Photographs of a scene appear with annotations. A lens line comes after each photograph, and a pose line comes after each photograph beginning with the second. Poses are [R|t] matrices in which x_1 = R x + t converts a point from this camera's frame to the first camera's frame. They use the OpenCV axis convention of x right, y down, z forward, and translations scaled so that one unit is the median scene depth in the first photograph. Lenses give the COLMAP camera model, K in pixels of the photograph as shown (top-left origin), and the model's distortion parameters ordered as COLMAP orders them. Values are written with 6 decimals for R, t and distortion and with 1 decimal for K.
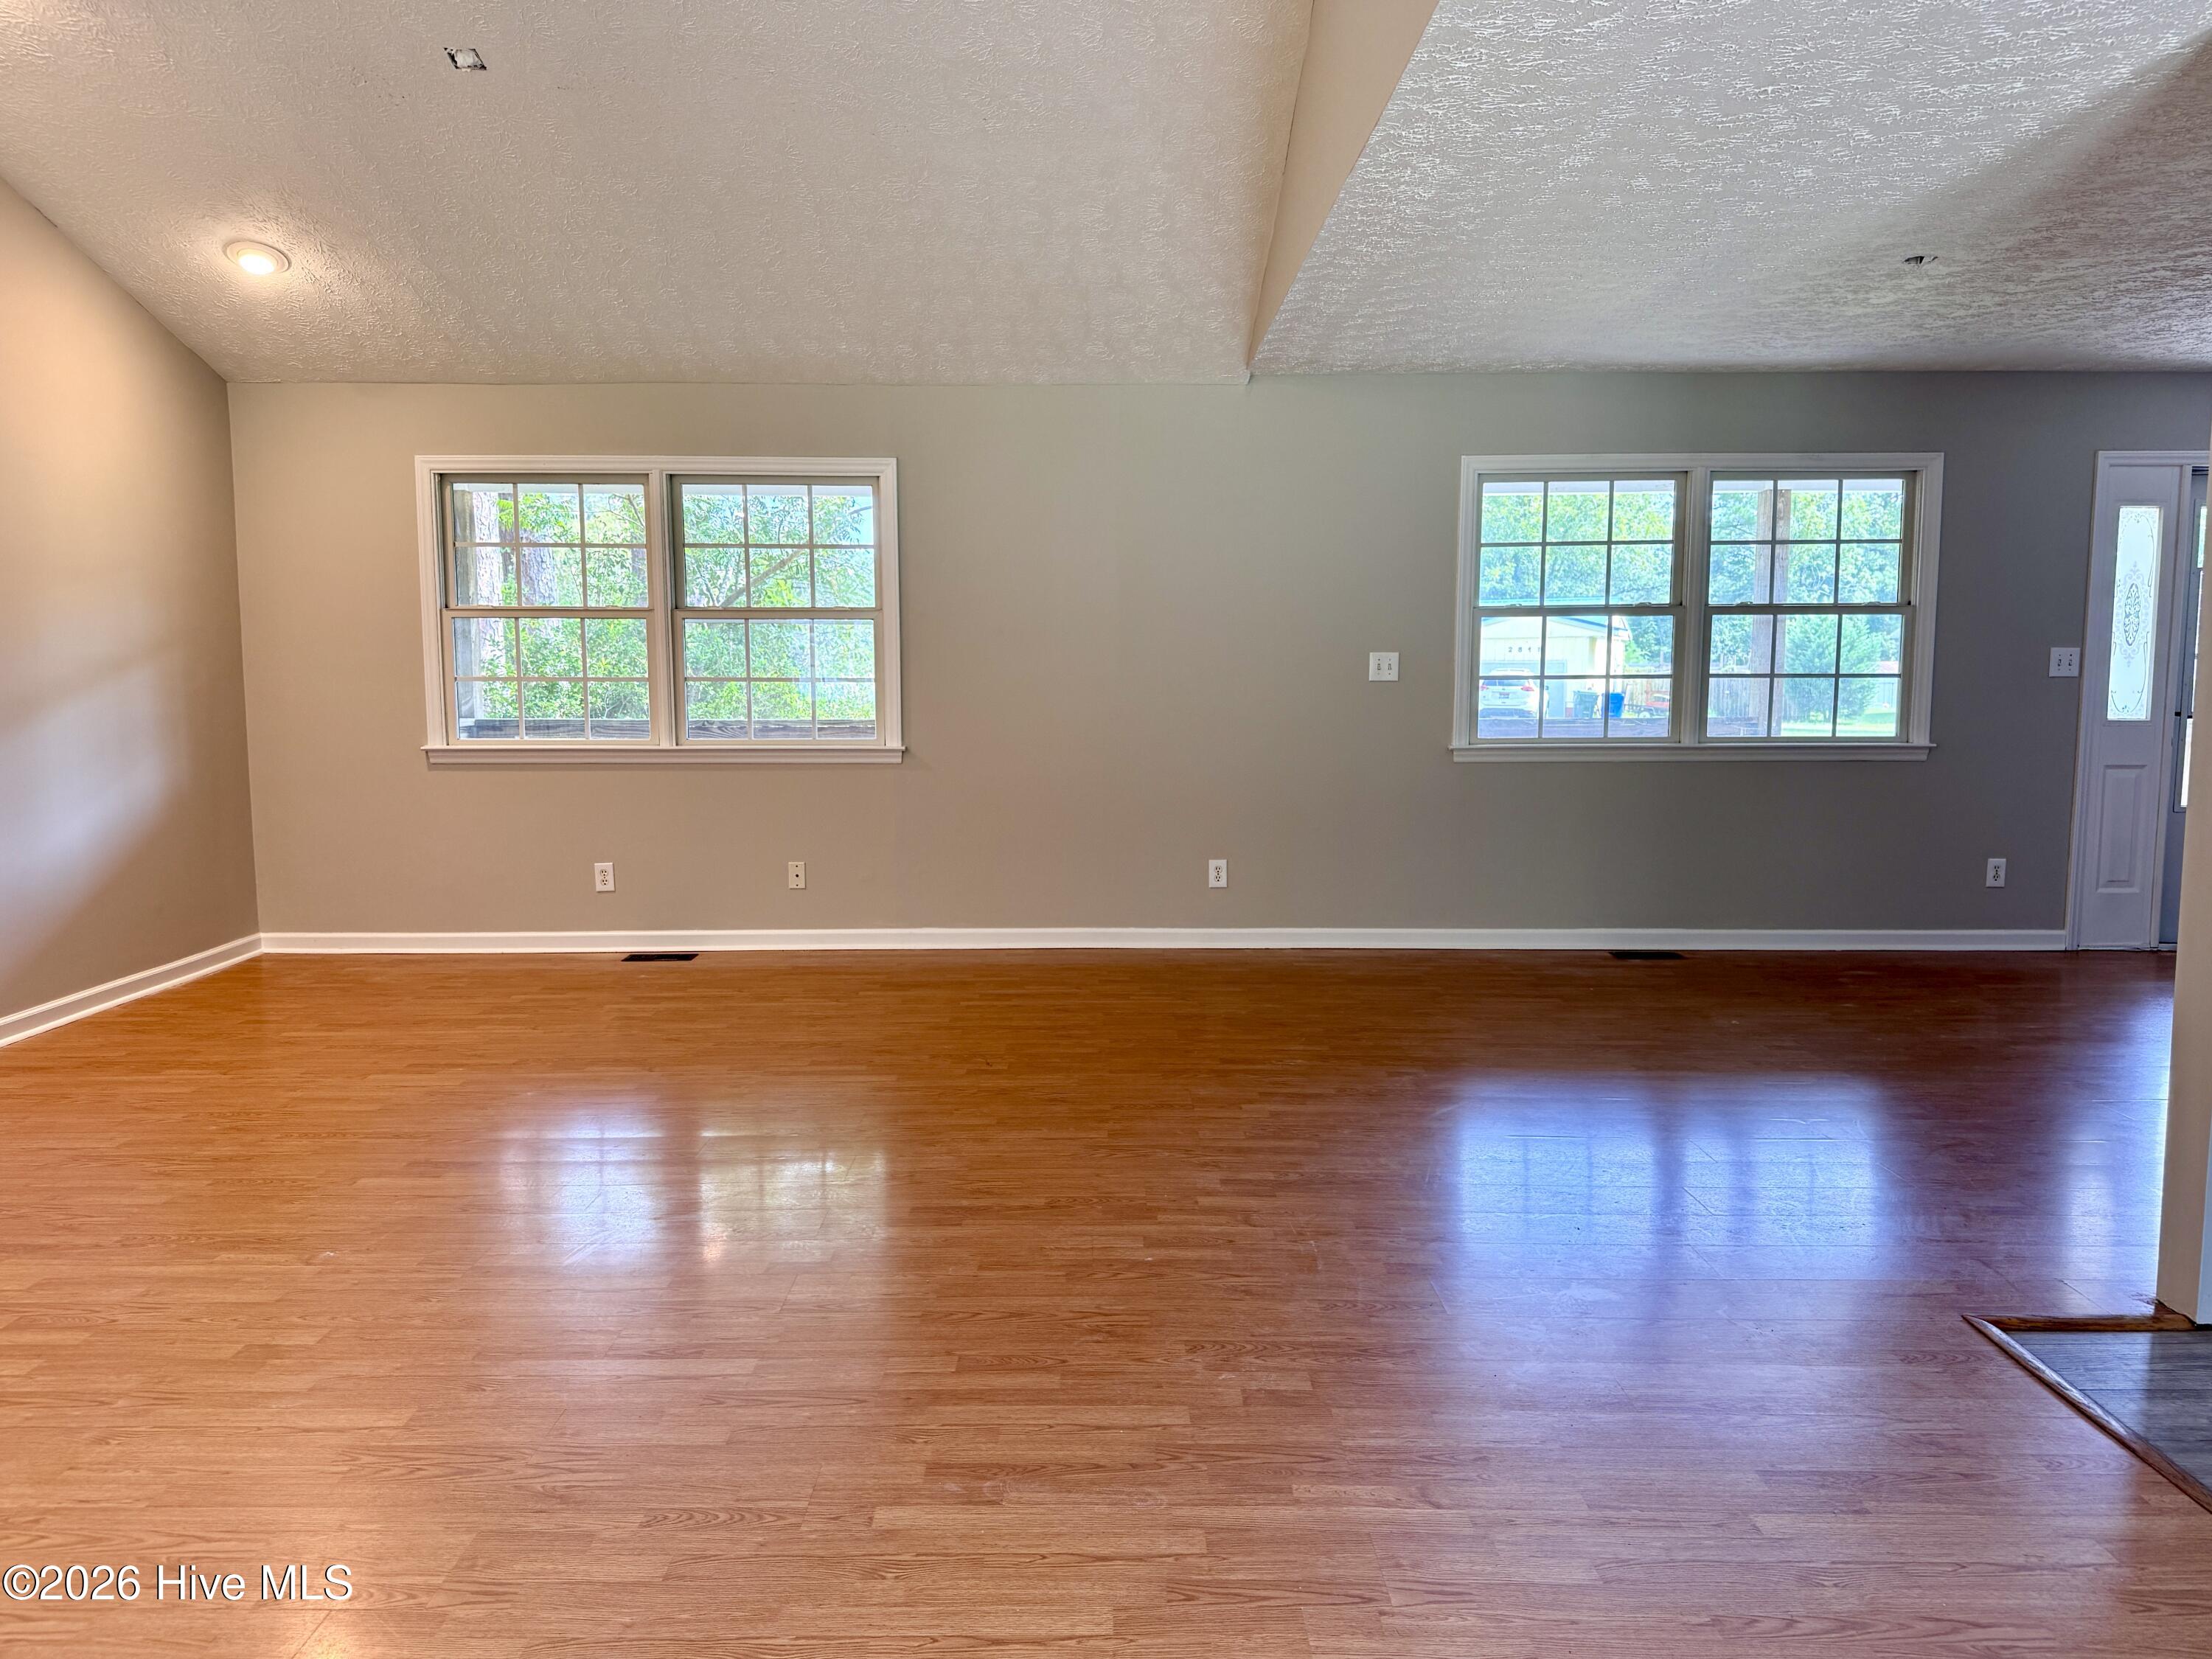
lens RADIAL K [[1543.0, 0, 1106.0], [0, 1543.0, 829.5], [0, 0, 1]] dist [0.072396, -0.148947]
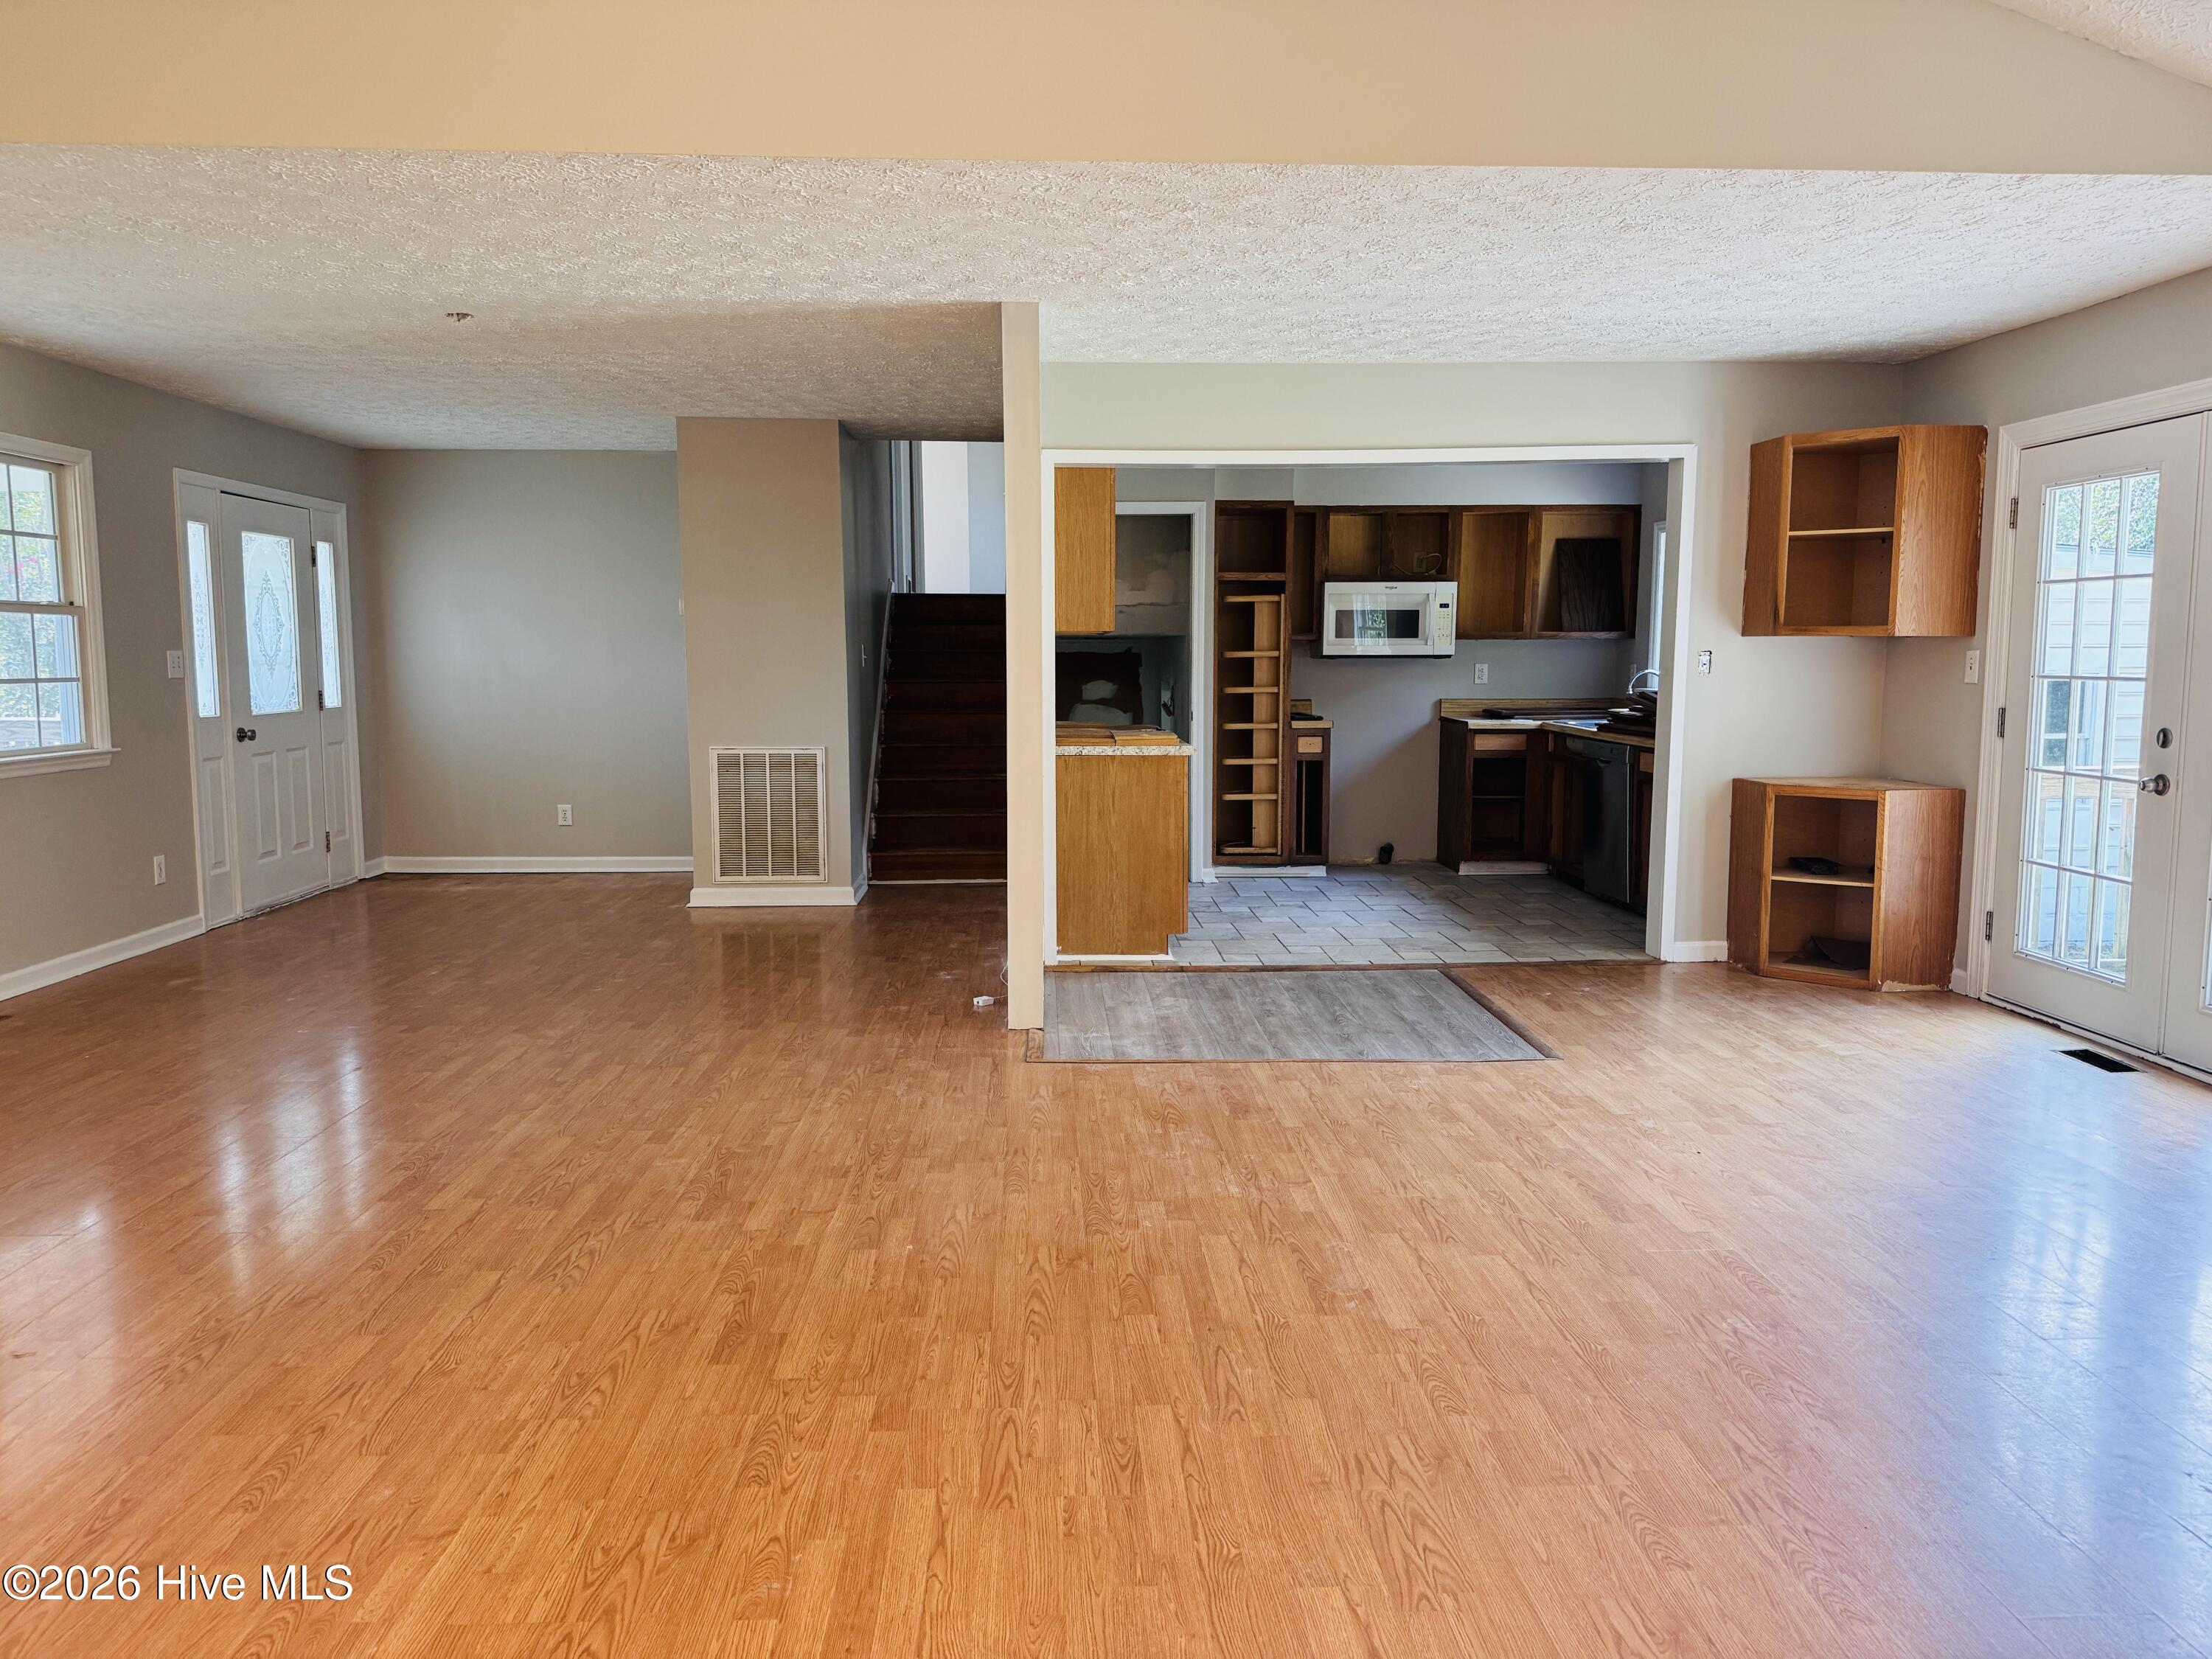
lens RADIAL K [[1543.0, 0, 1106.0], [0, 1543.0, 829.5], [0, 0, 1]] dist [0.072396, -0.148947]
pose [[-0.034663, -0.113498, 0.992933, -0.875679], [0.113040, 0.986709, 0.116732, -0.091480], [-0.992986, 0.116287, -0.021373, 0.780646]]
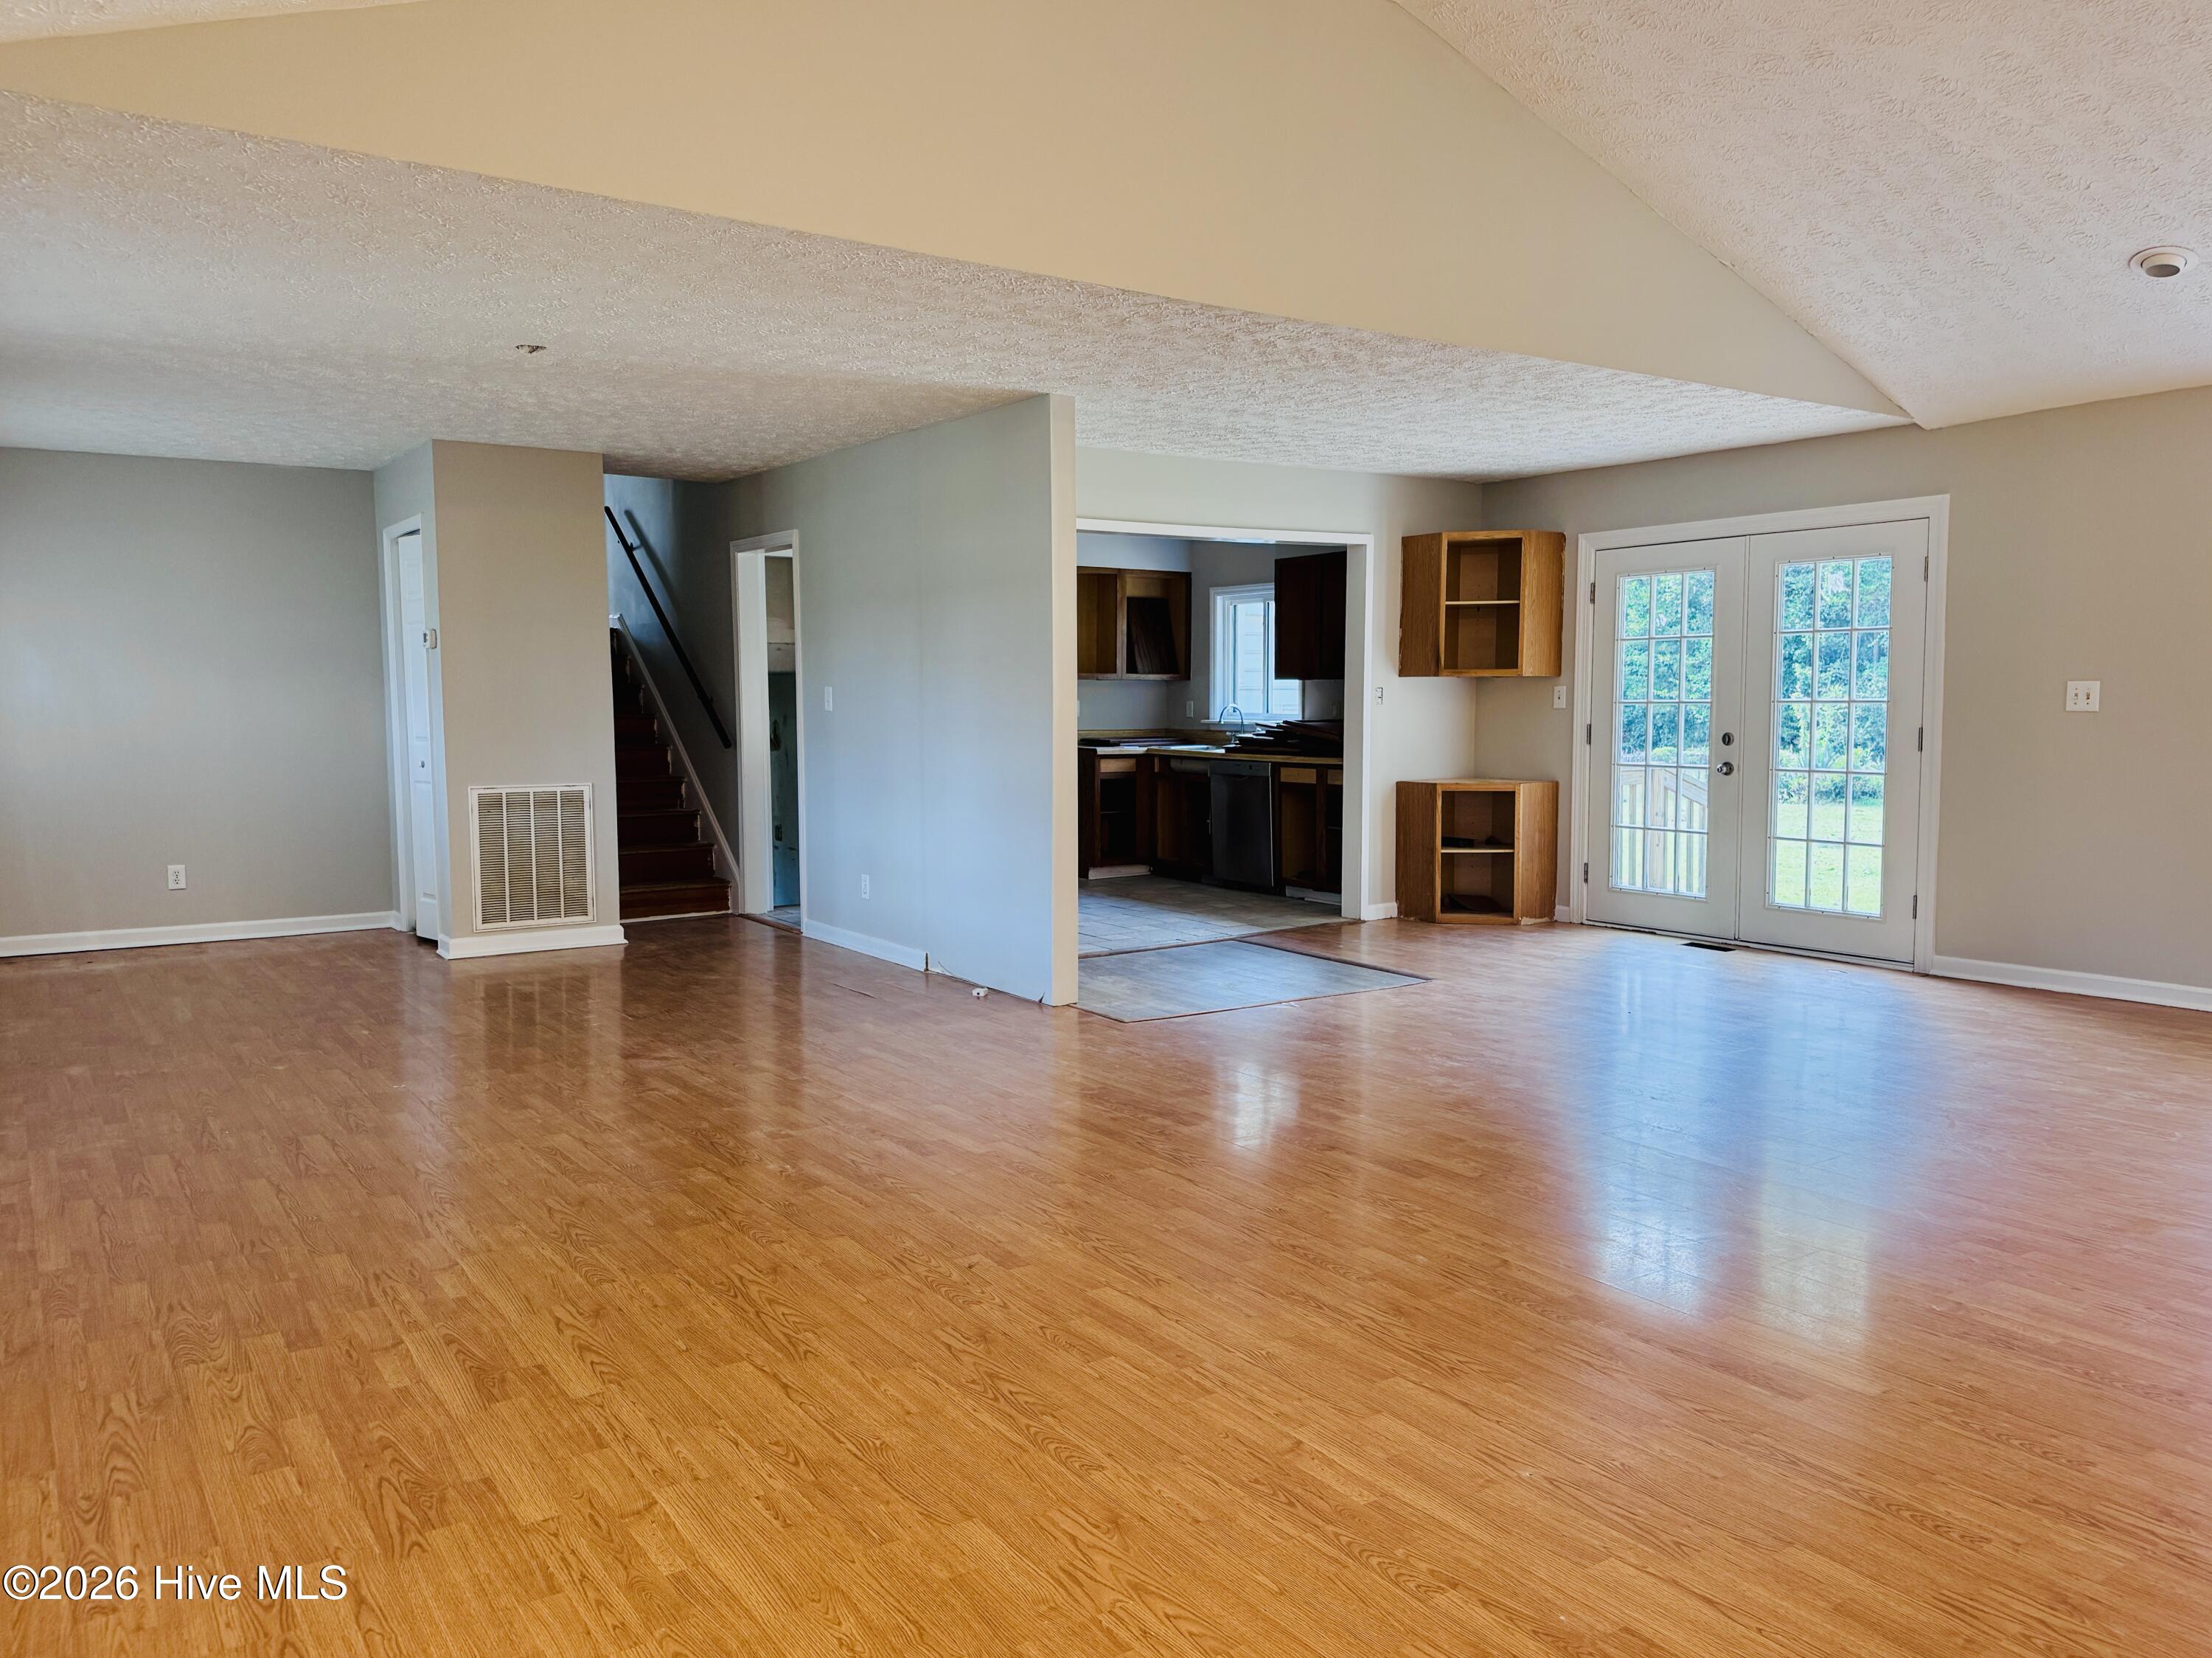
lens RADIAL K [[1607.1, 0, 1106.0], [0, 1607.1, 829.0], [0, 0, 1]] dist [0.167594, -0.438279]
pose [[-0.561672, -0.067275, 0.824621, -0.942826], [0.095399, 0.984775, 0.145319, -0.194558], [-0.821842, 0.160289, -0.546702, 1.774793]]
